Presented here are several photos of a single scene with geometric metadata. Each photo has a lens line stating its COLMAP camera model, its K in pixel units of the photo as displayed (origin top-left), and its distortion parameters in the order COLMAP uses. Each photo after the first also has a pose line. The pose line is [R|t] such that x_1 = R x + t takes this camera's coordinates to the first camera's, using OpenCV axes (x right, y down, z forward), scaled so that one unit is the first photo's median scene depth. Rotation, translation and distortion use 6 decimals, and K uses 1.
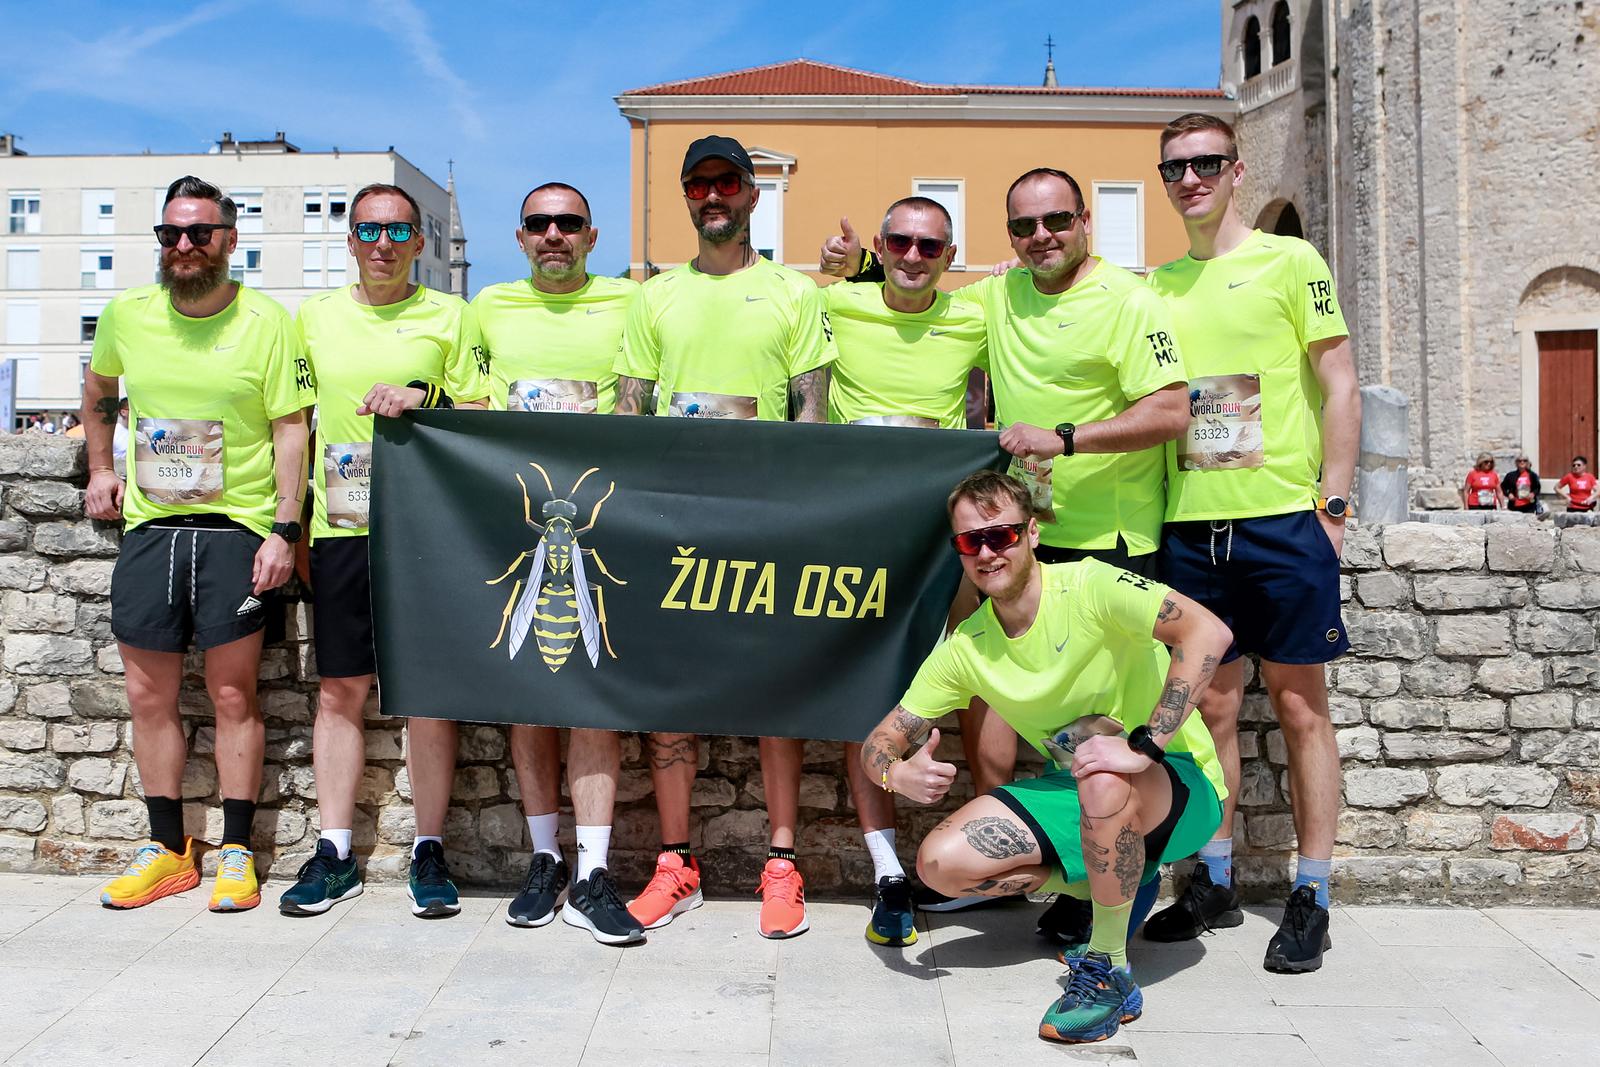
lens RADIAL K [[1746.7, 0, 727.1], [0, 1746.7, 425.4], [0, 0, 1]] dist [-0.089856, 0.000000]
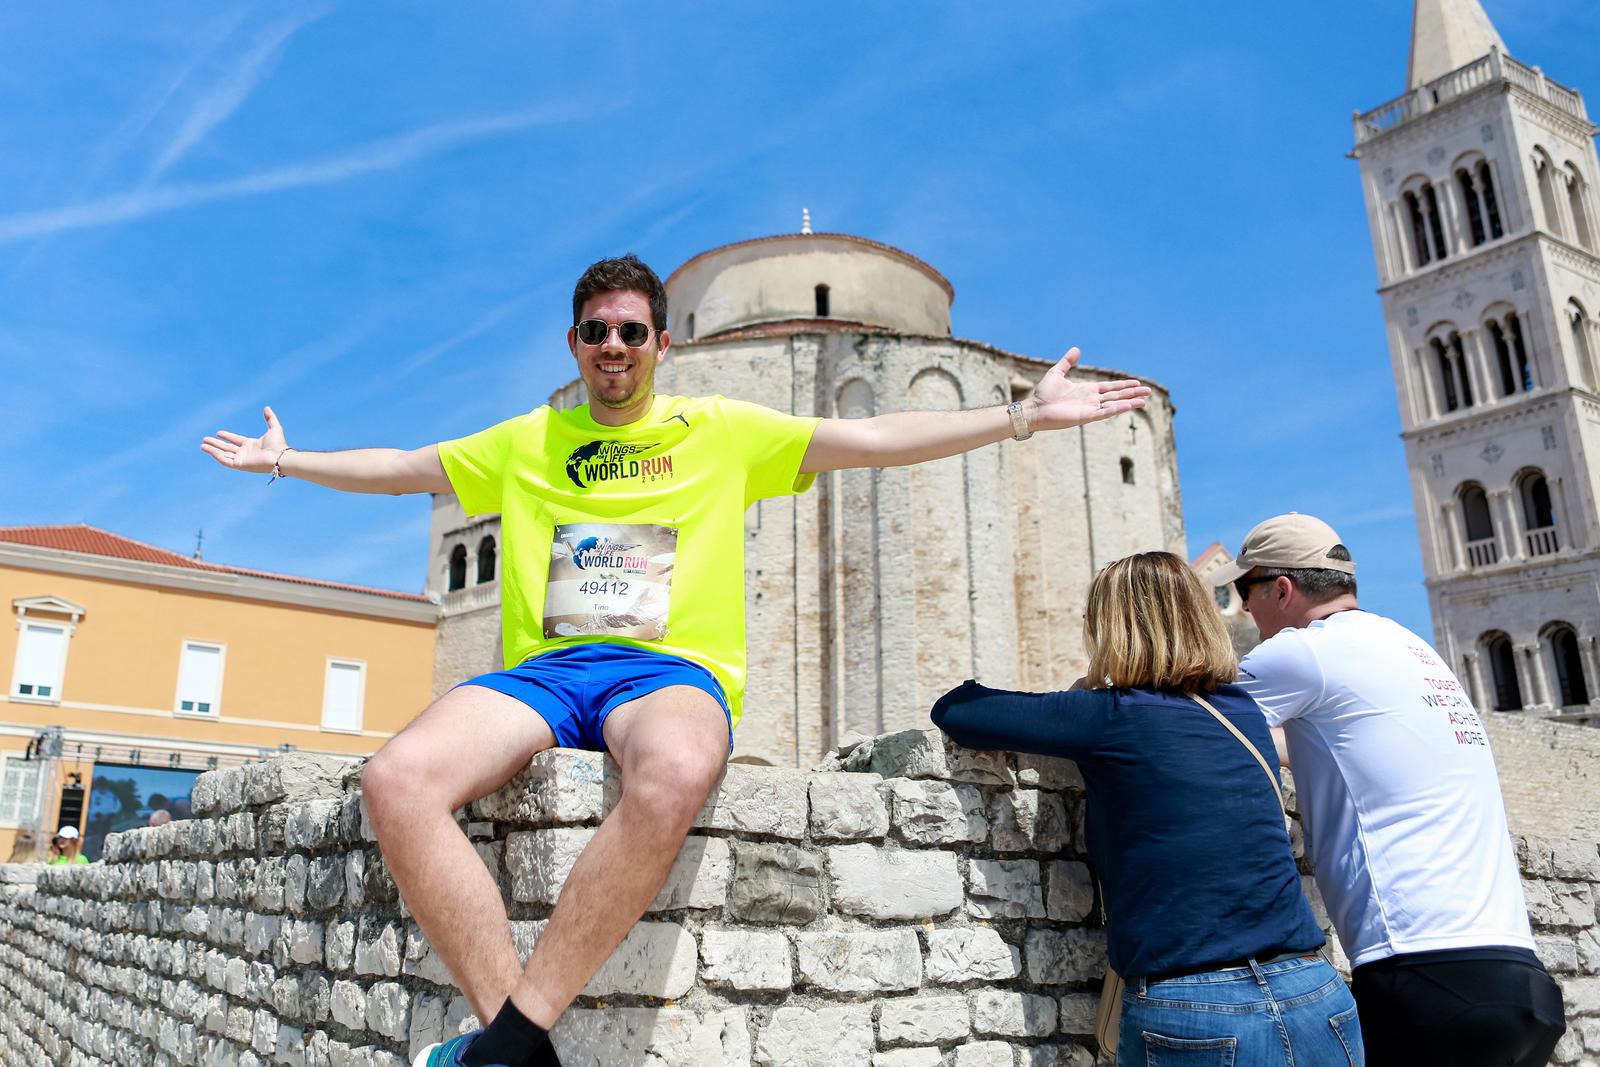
lens RADIAL K [[1383.9, 0, 648.5], [0, 1383.9, 402.7], [0, 0, 1]] dist [-0.113536, 0.086939]
pose [[0.838009, 0.194691, 0.509741, -0.131943], [-0.022962, 0.945935, -0.323543, -0.001122], [-0.545173, 0.259427, 0.797173, 0.049965]]
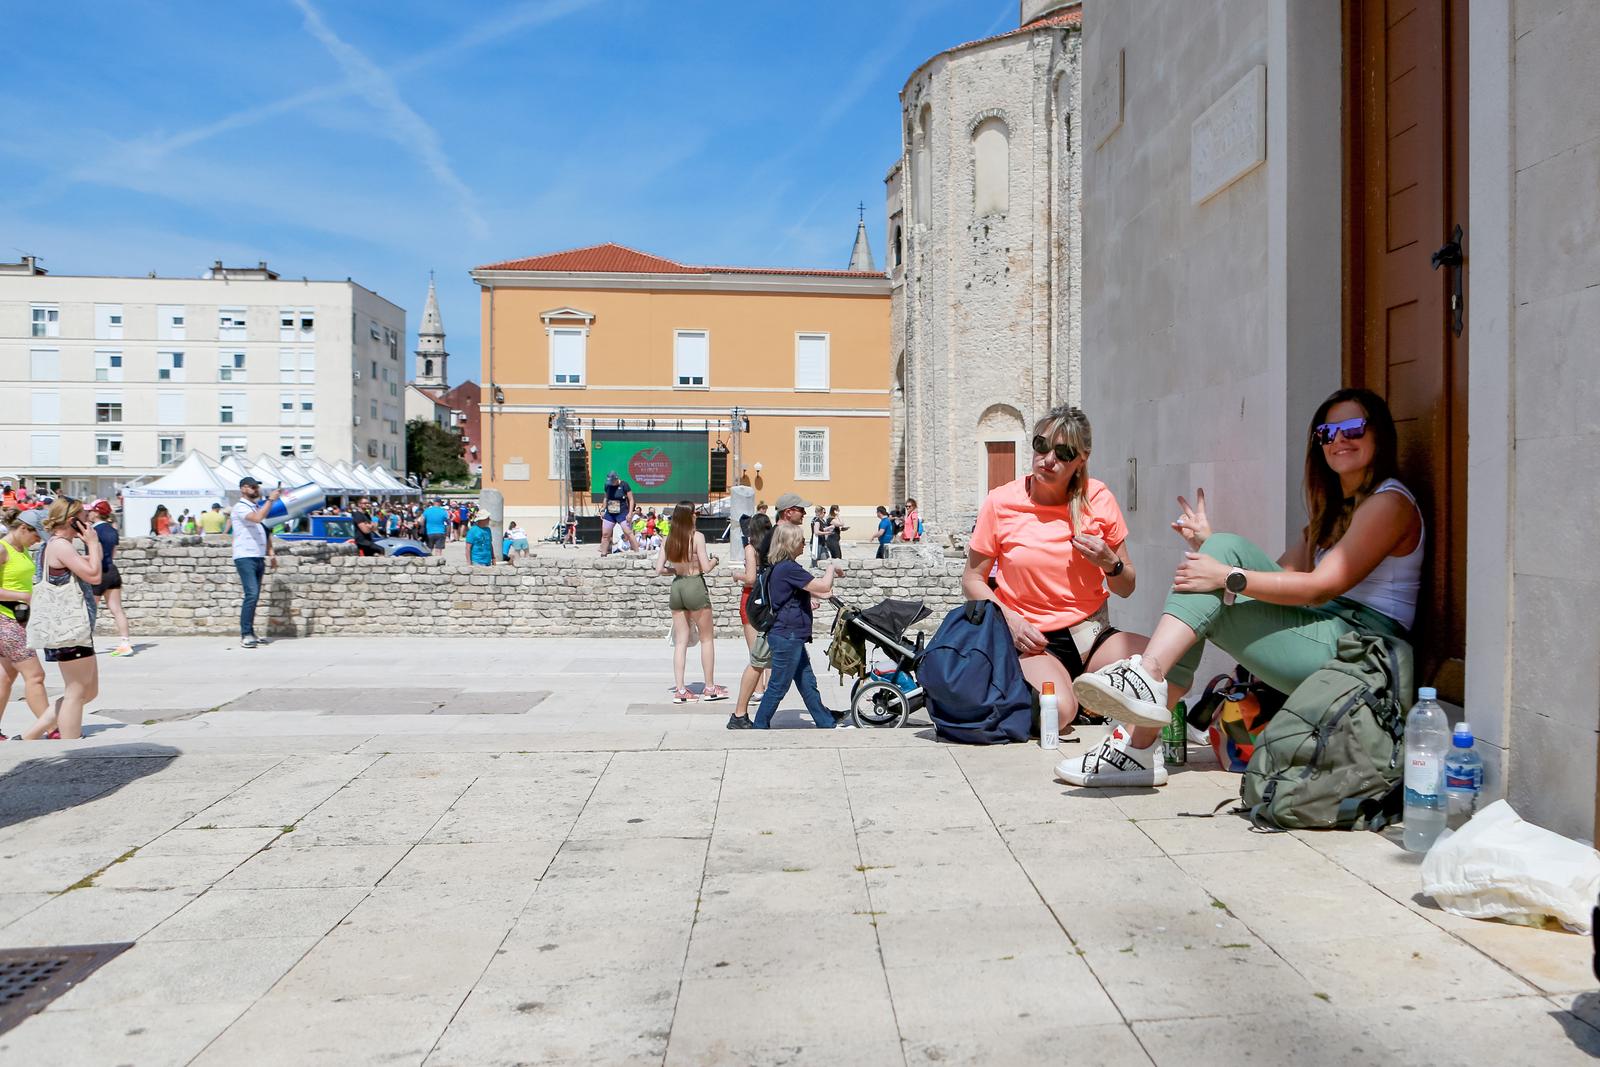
lens RADIAL K [[1423.9, 0, 980.2], [0, 1423.9, 502.5], [0, 0, 1]] dist [-0.089647, 0.070122]
pose [[0.981258, -0.004429, 0.192646, 0.129762], [0.001206, 0.999857, 0.016841, -0.012316], [-0.192693, -0.016293, 0.981124, -0.252475]]
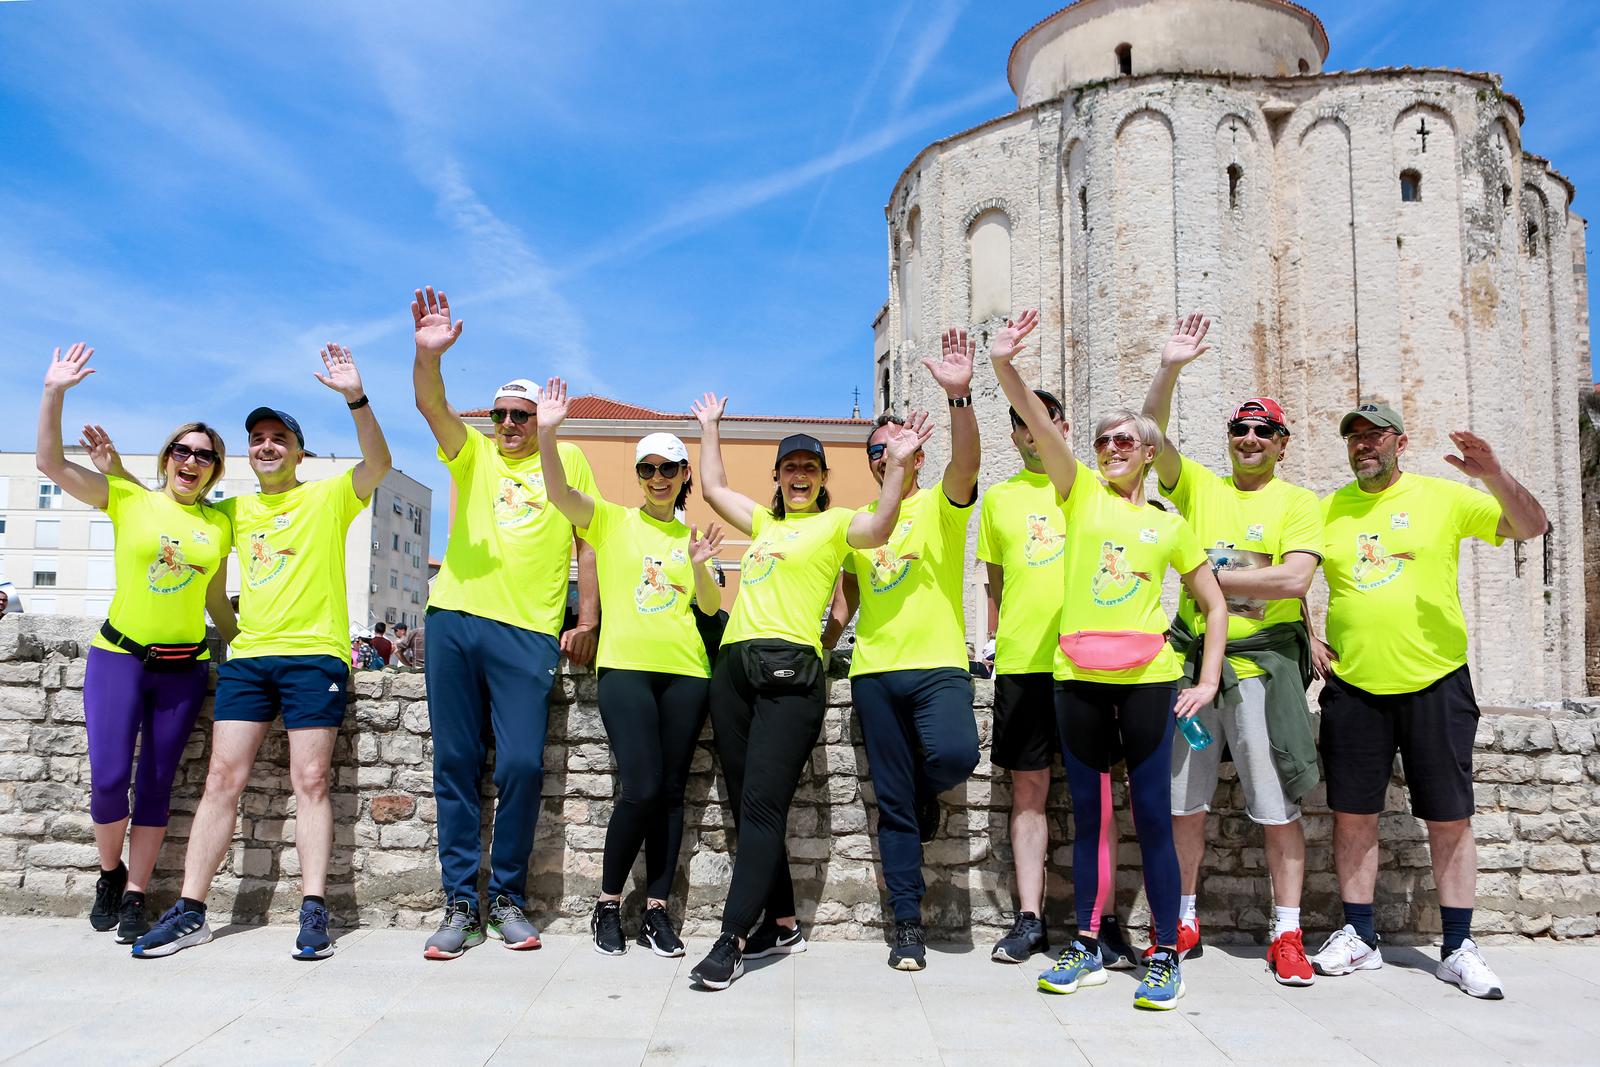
lens RADIAL K [[1235.9, 0, 829.2], [0, 1235.9, 562.3], [0, 0, 1]] dist [-0.100387, 0.075434]
pose [[0.996463, 0.013181, 0.082997, 0.170978], [-0.006461, 0.996716, -0.080723, 0.007351], [-0.083789, 0.079901, 0.993275, -0.006756]]
